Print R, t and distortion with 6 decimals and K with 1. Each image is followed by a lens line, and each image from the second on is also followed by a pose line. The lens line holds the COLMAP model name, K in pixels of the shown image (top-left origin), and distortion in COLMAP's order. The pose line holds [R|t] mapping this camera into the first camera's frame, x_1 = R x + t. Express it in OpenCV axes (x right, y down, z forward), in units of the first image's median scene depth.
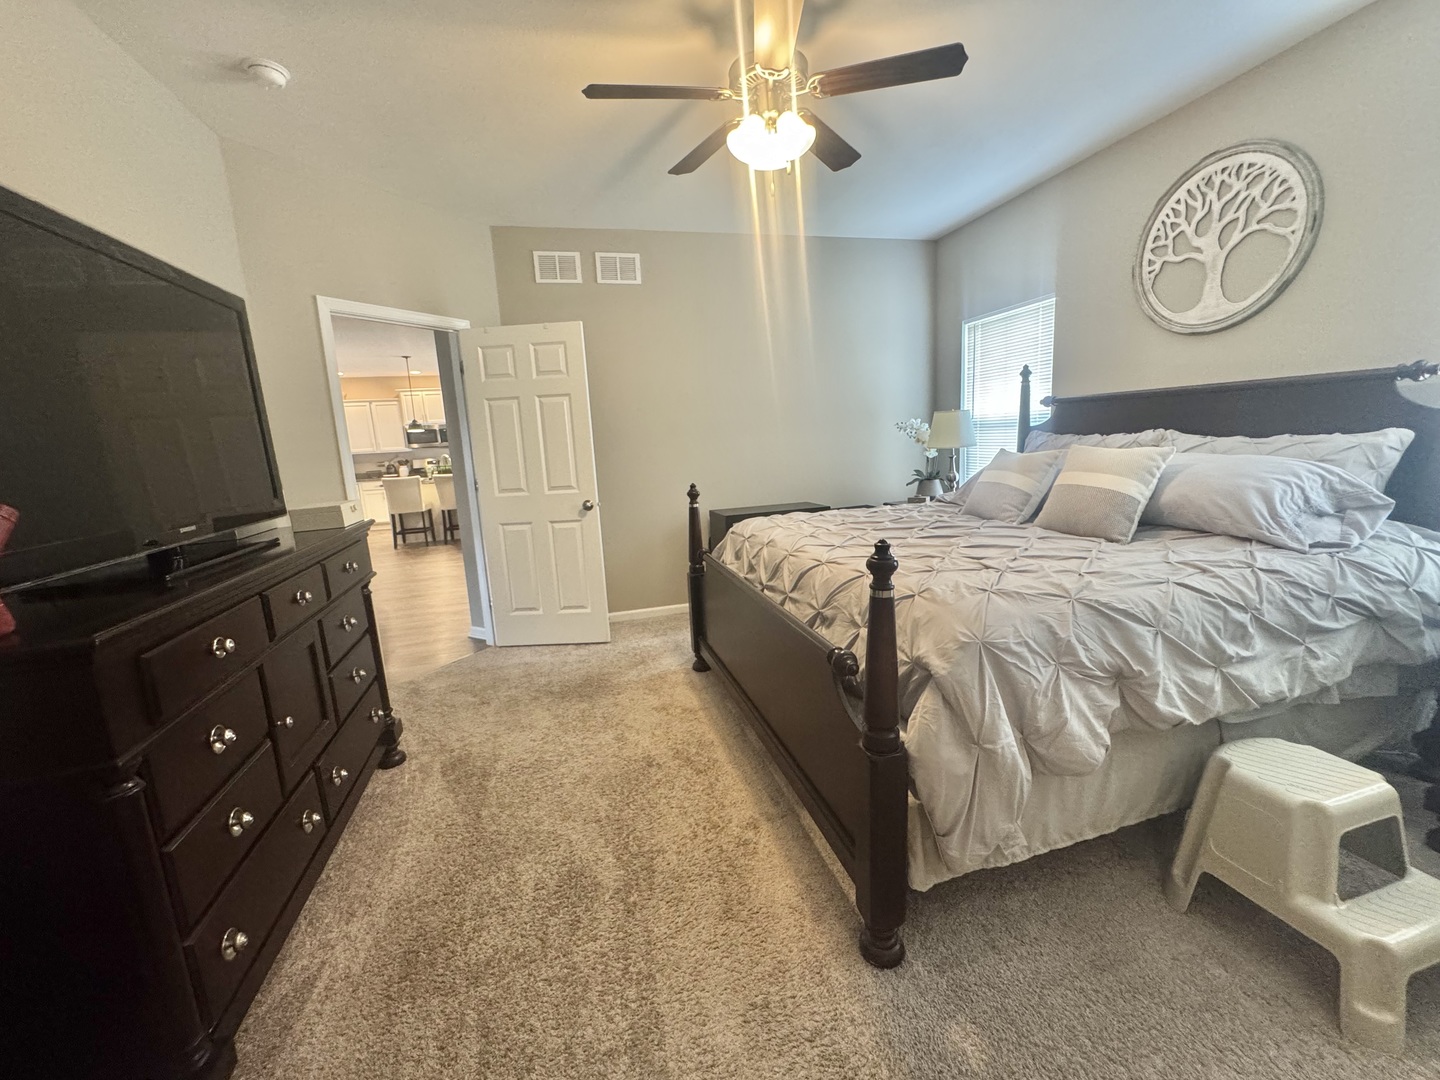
lens RADIAL K [[586.3, 0, 721.5], [0, 586.3, 526.3], [0, 0, 1]] dist [-0.001786, 0.001257]
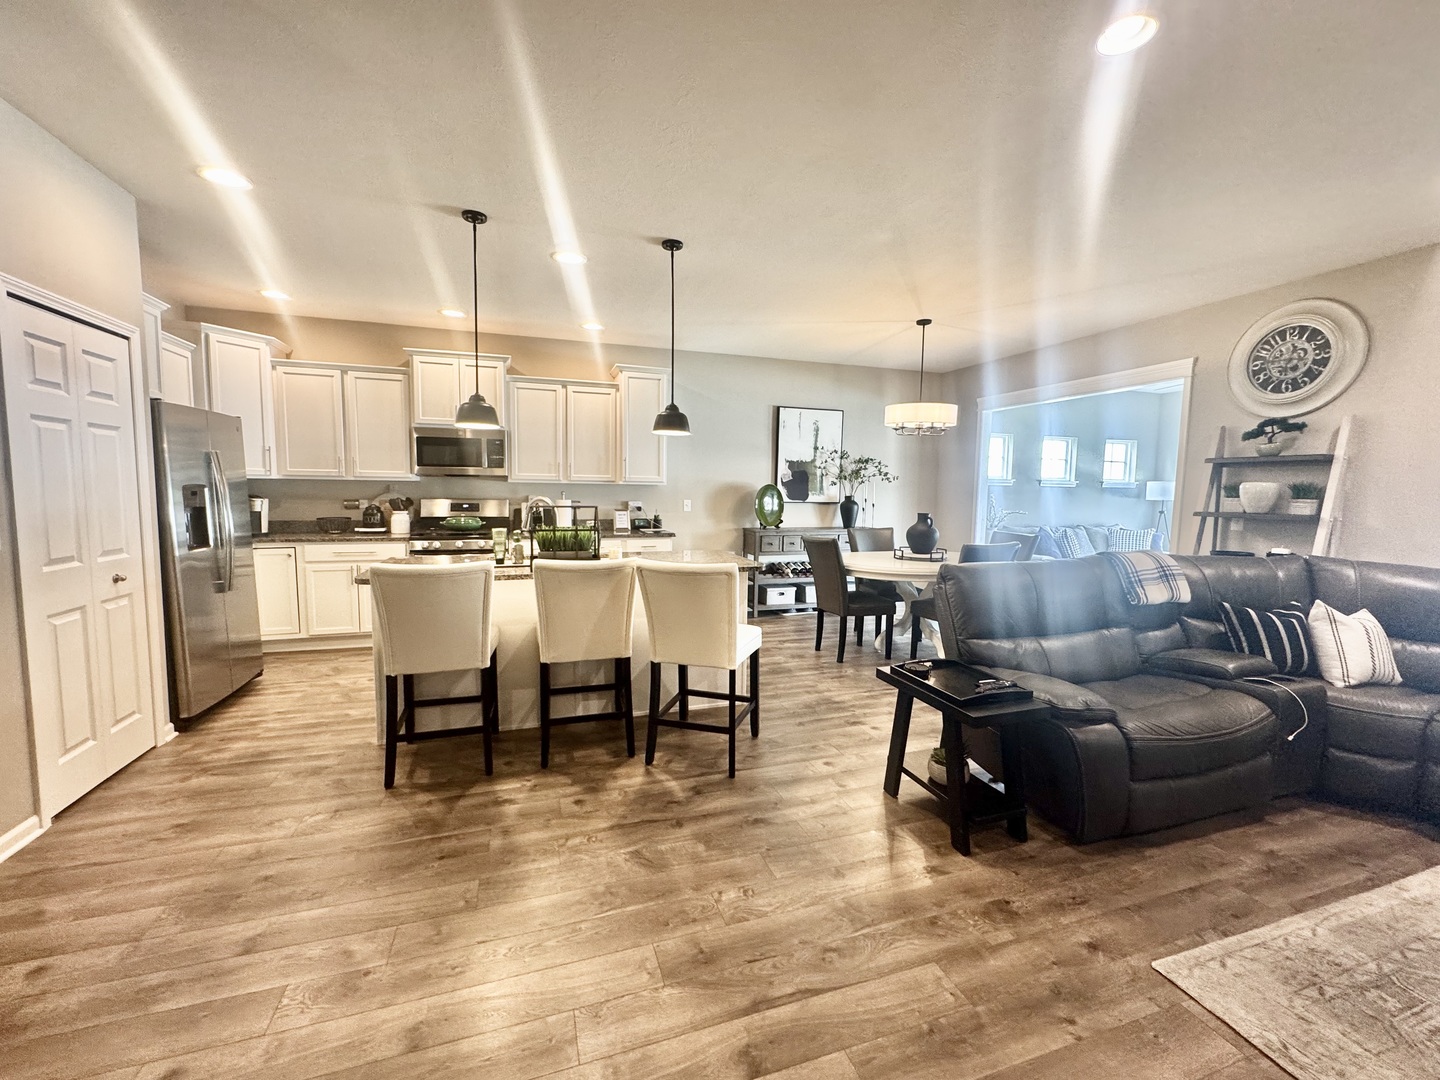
lens RADIAL K [[586.3, 0, 719.6], [0, 586.3, 540.5], [0, 0, 1]] dist [-0.001786, 0.001257]
pose [[0.995257, 0.072670, 0.064669, -0.056799], [-0.067712, 0.994820, -0.075811, -0.011004], [-0.069843, 0.071073, 0.995023, 0.092489]]
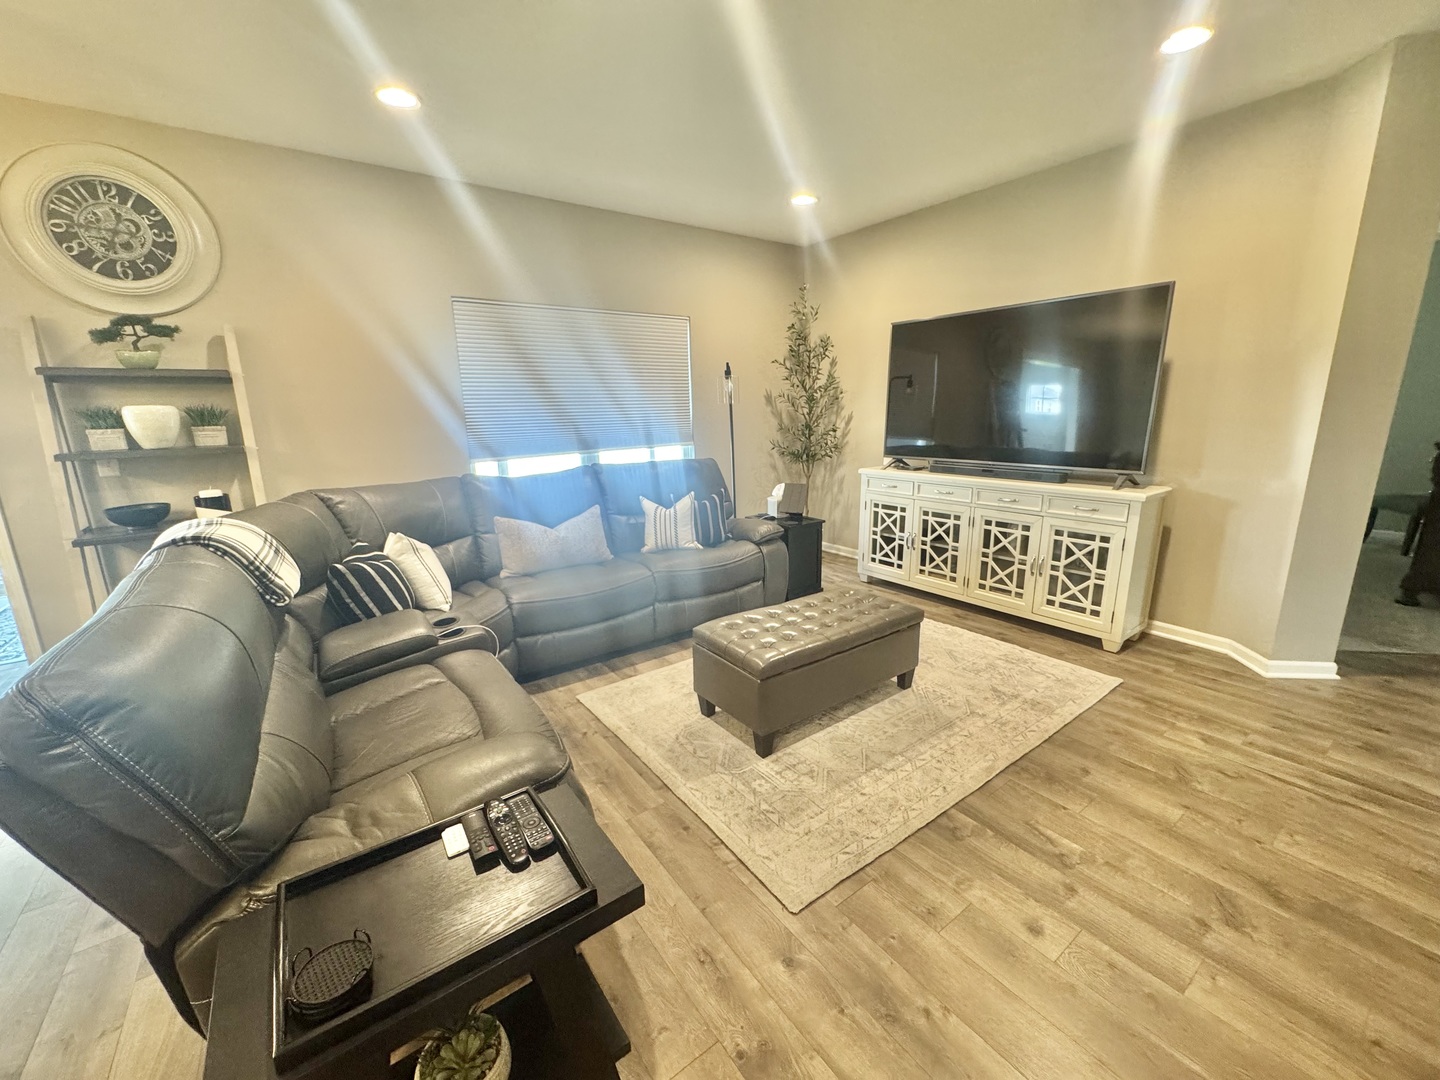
lens RADIAL K [[586.3, 0, 718.3], [0, 586.3, 531.0], [0, 0, 1]] dist [-0.001786, 0.001257]
pose [[-0.351802, -0.129637, 0.927054, -0.054499], [0.194617, 0.958593, 0.207901, -0.017478], [-0.915620, 0.253561, -0.312006, 0.127127]]
